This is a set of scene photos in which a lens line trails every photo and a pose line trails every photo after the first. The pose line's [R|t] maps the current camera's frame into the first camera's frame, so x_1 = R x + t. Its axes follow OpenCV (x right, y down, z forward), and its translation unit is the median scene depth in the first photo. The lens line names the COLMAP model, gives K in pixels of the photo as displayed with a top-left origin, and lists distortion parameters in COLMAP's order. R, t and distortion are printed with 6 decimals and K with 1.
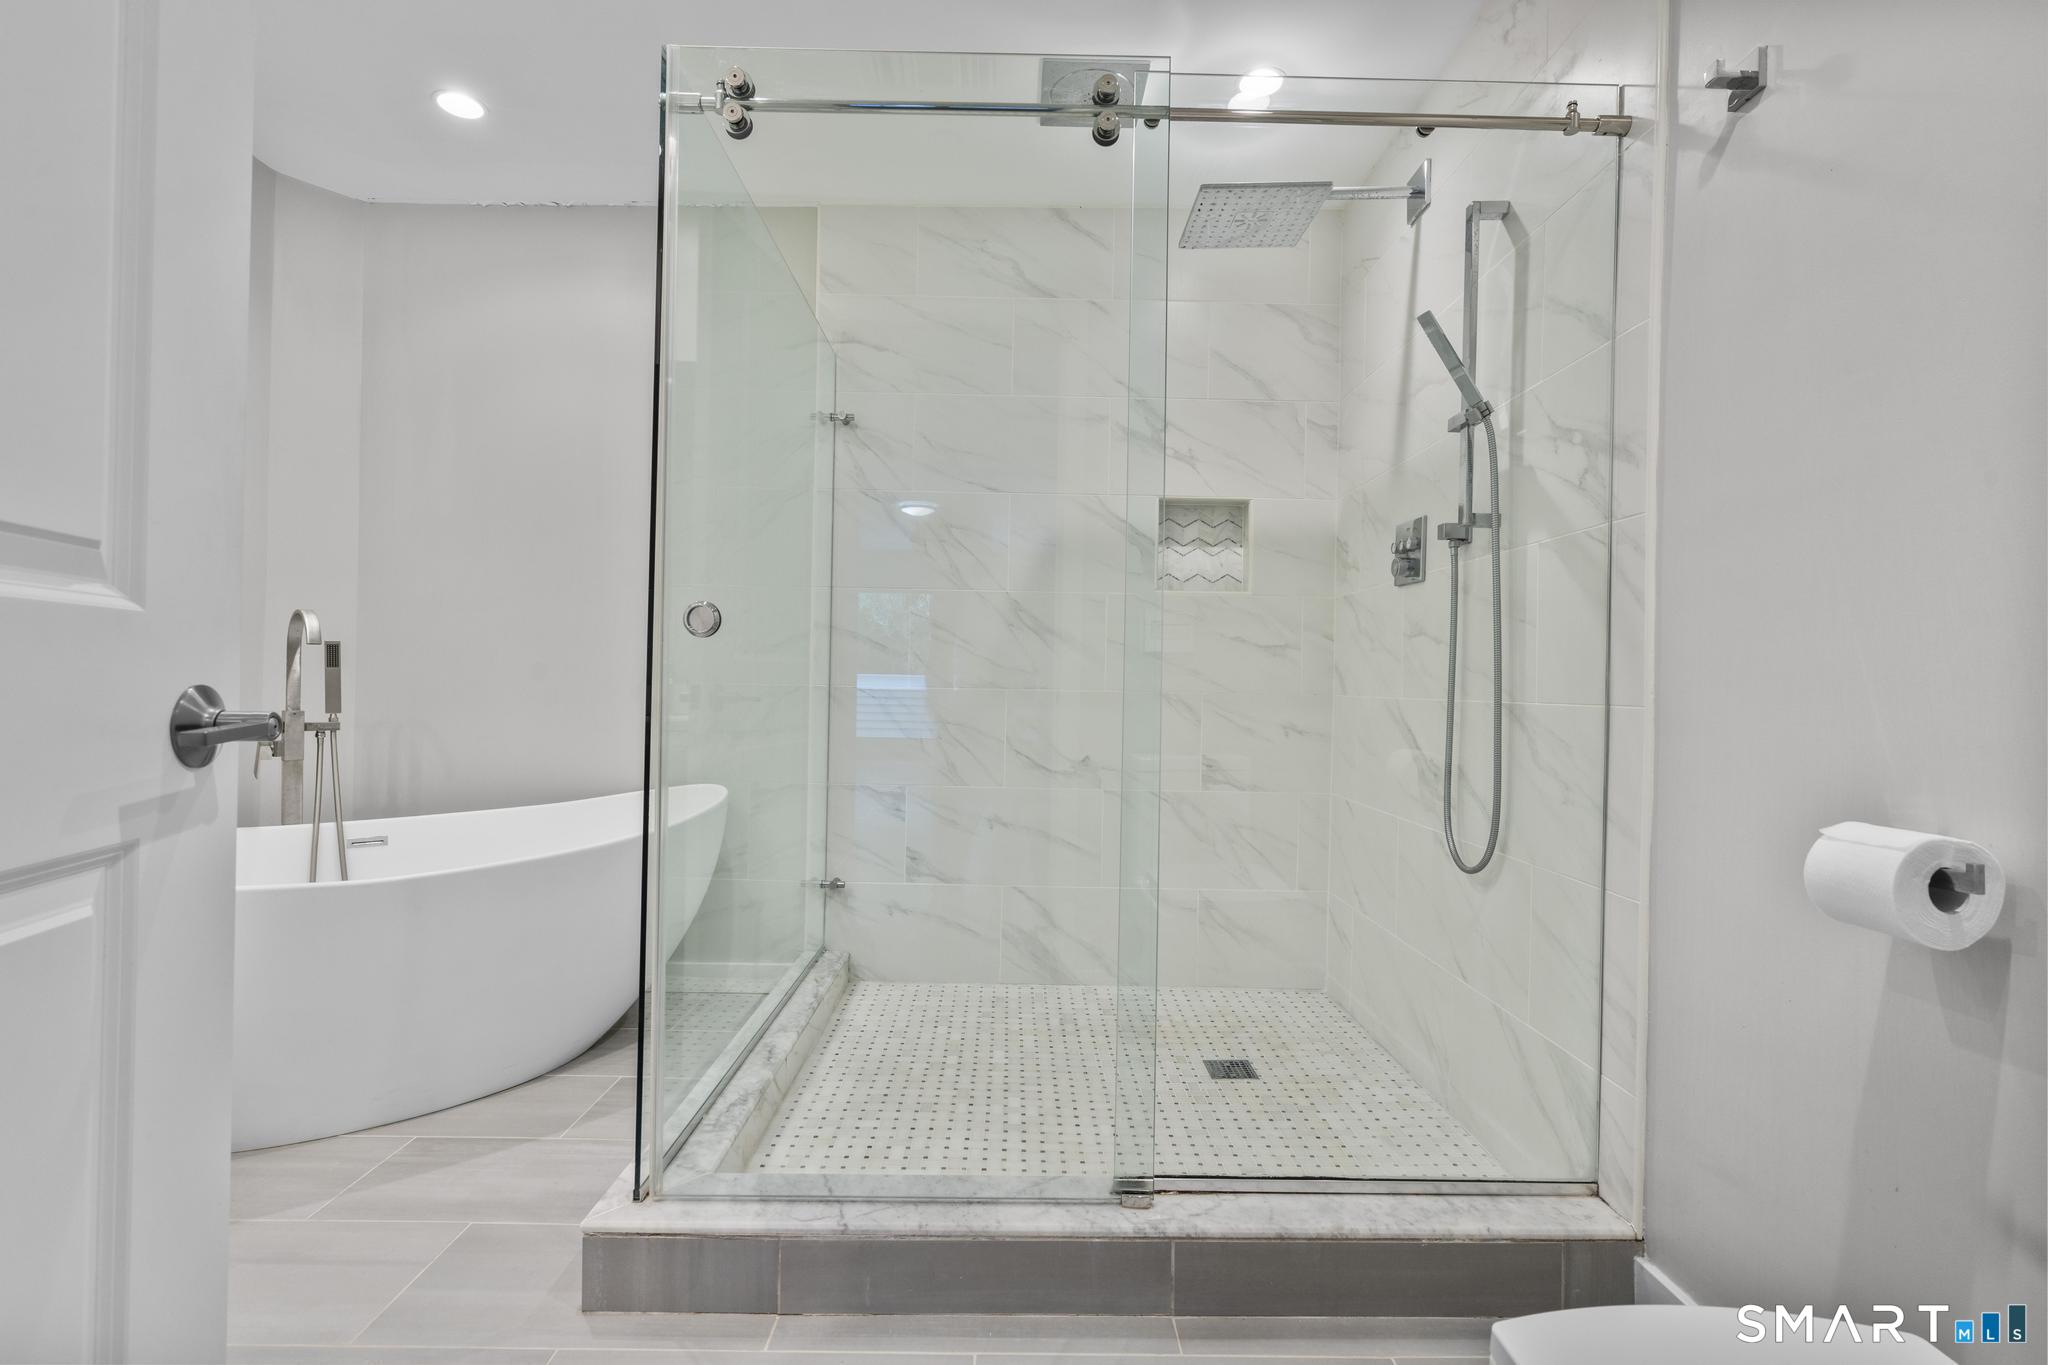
lens RADIAL K [[921.5, 0, 1025.3], [0, 921.5, 682.3], [0, 0, 1]] dist [-0.008640, 0.003554]
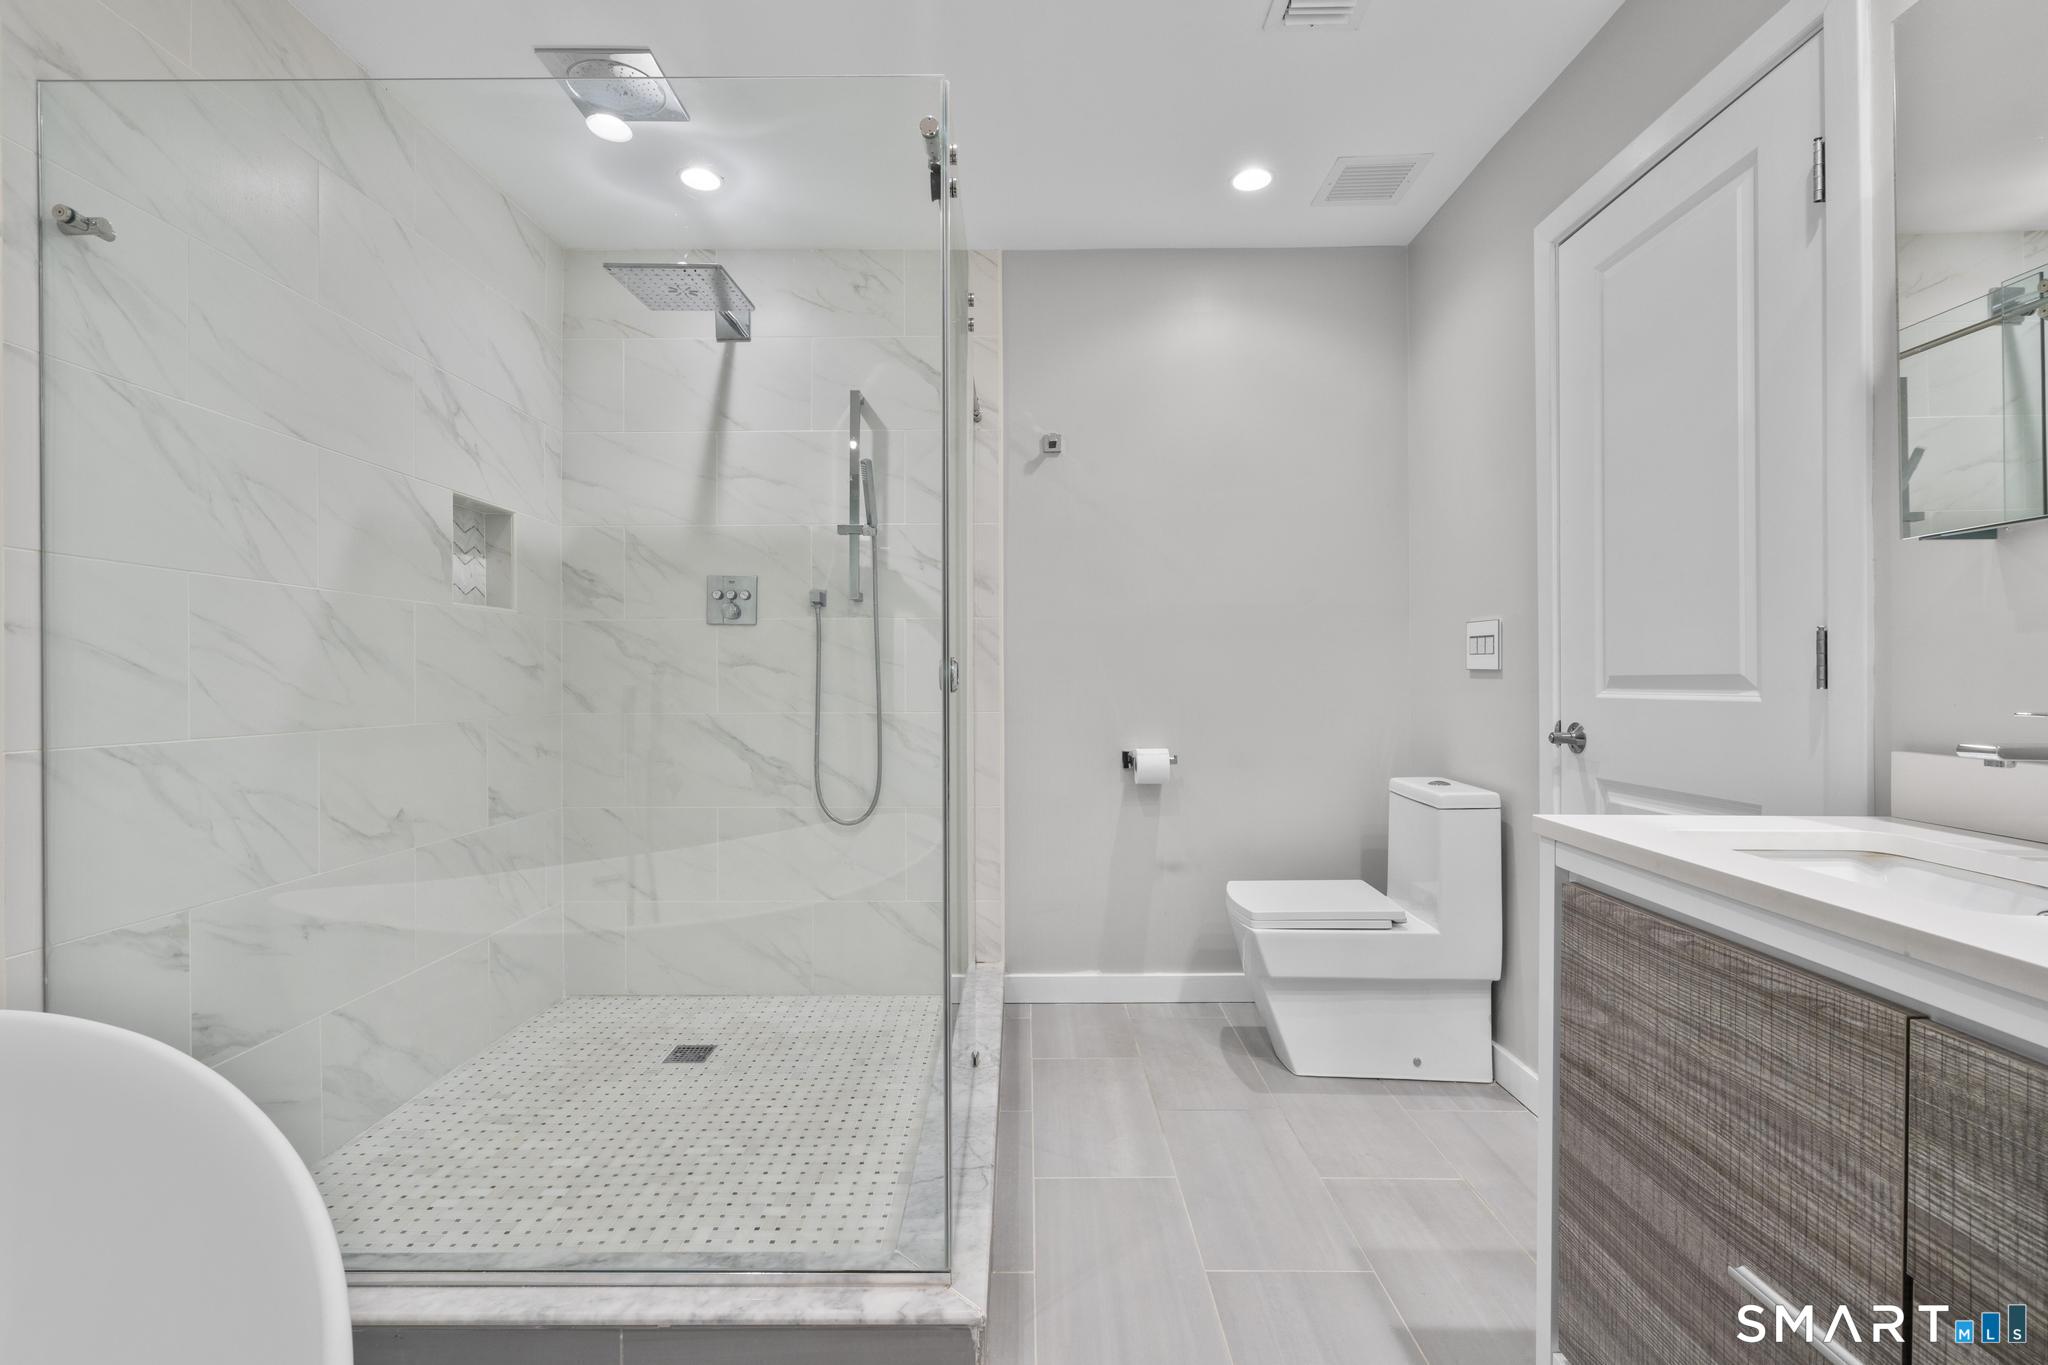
lens RADIAL K [[921.5, 0, 1024.4], [0, 921.5, 680.3], [0, 0, 1]] dist [-0.008640, 0.003554]
pose [[0.006087, -0.019962, 0.999782, -0.791910], [0.002952, 0.999797, 0.019944, -0.047989], [-0.999977, 0.002830, 0.006144, 0.528374]]
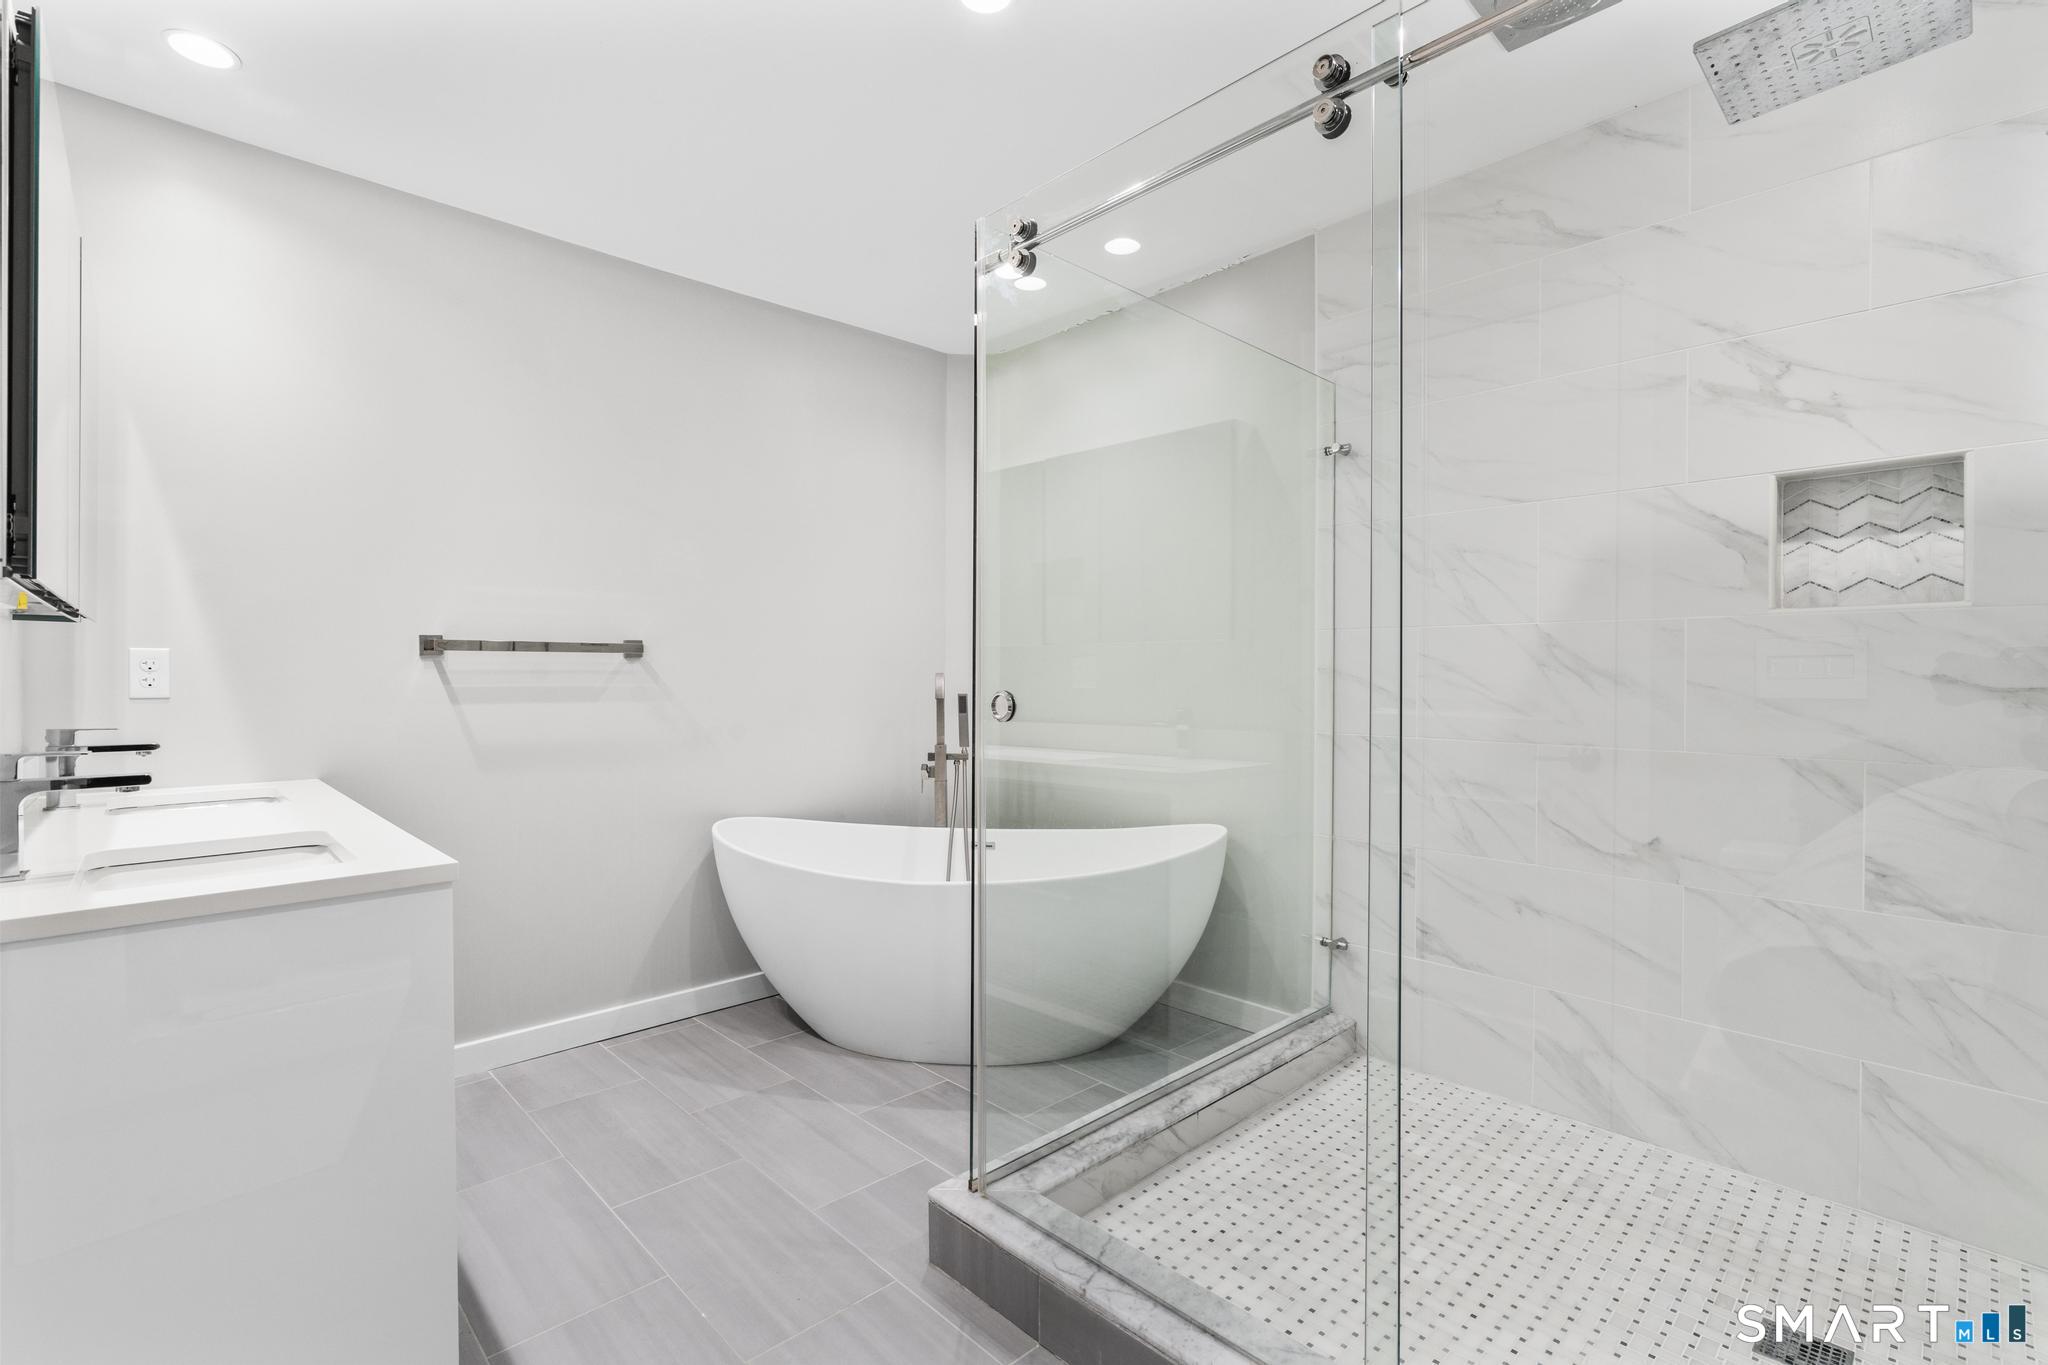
lens RADIAL K [[921.5, 0, 1017.1], [0, 921.5, 683.1], [0, 0, 1]] dist [-0.008640, 0.003554]
pose [[0.682551, -0.010425, -0.730764, 0.290679], [0.010196, 0.999937, -0.004741, -0.052961], [0.730767, -0.004215, 0.682614, 0.130980]]
